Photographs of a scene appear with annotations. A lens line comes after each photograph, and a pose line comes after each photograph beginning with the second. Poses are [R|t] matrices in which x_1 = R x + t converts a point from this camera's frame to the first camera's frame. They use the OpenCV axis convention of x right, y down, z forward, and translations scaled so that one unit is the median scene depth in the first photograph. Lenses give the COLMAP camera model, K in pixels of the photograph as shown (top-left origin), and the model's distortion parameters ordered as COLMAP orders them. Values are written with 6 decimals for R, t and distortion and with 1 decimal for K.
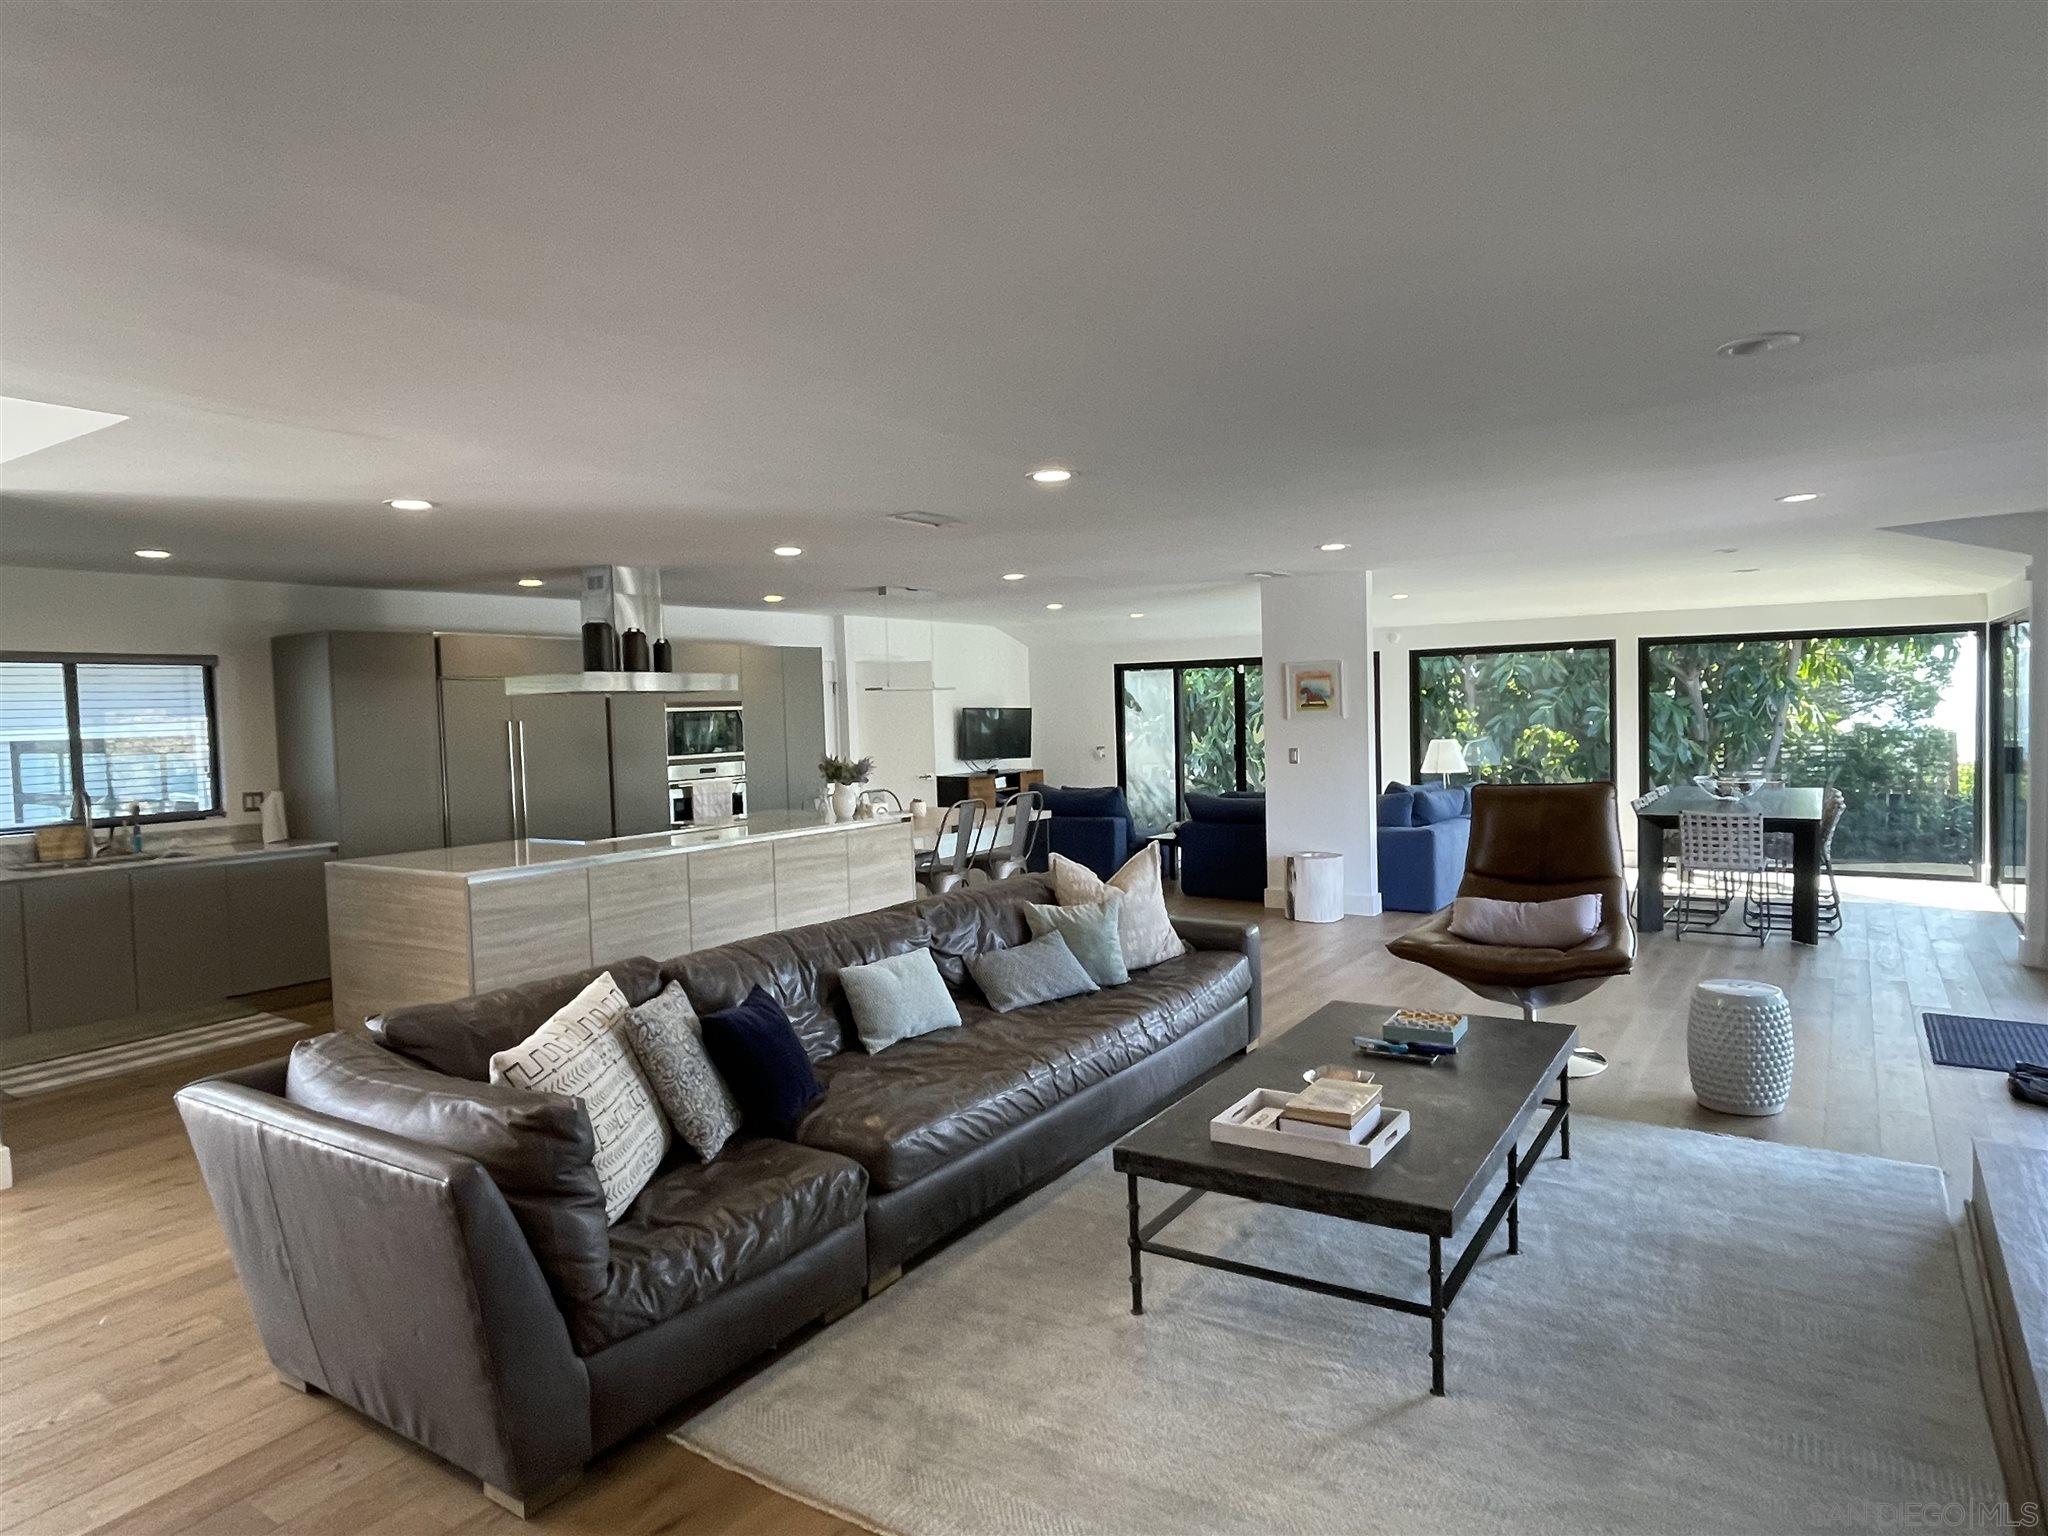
lens RADIAL K [[1218.2, 0, 1024.0], [0, 1218.2, 768.0], [0, 0, 1]] dist [-0.000128, 0.001036]
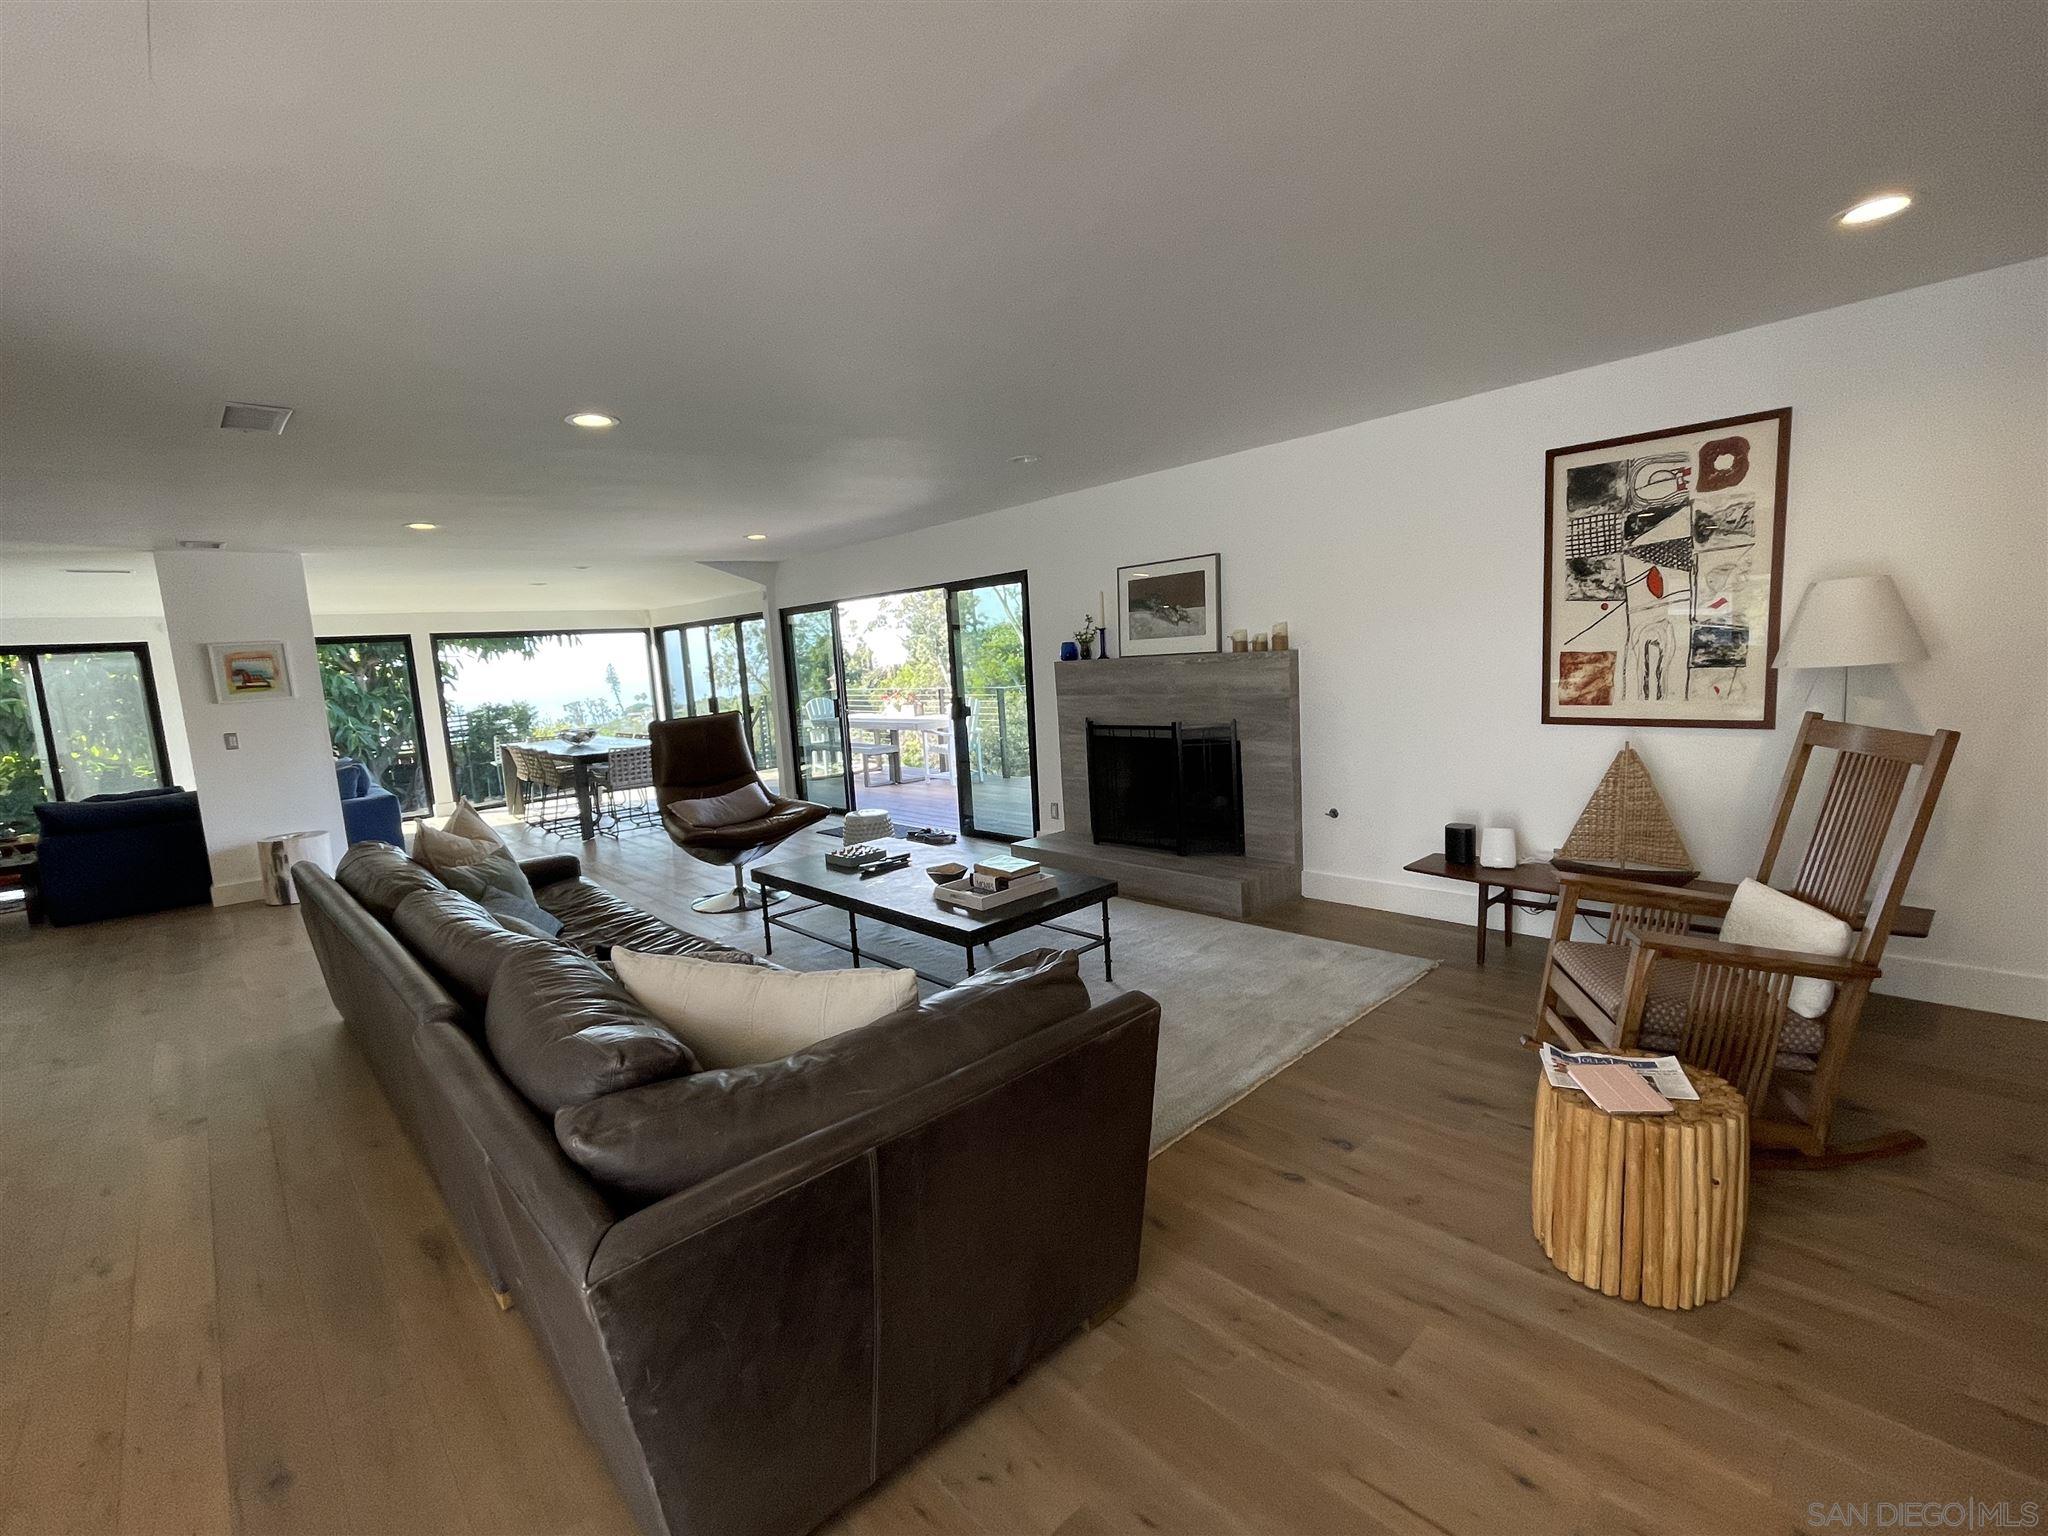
lens RADIAL K [[911.1, 0, 1015.5], [0, 911.1, 772.1], [0, 0, 1]] dist [-0.001249, 0.000506]
pose [[0.234281, -0.118273, 0.964948, -0.332332], [0.099924, 0.990245, 0.097113, 0.006428], [-0.967020, 0.073670, 0.243814, 0.233426]]
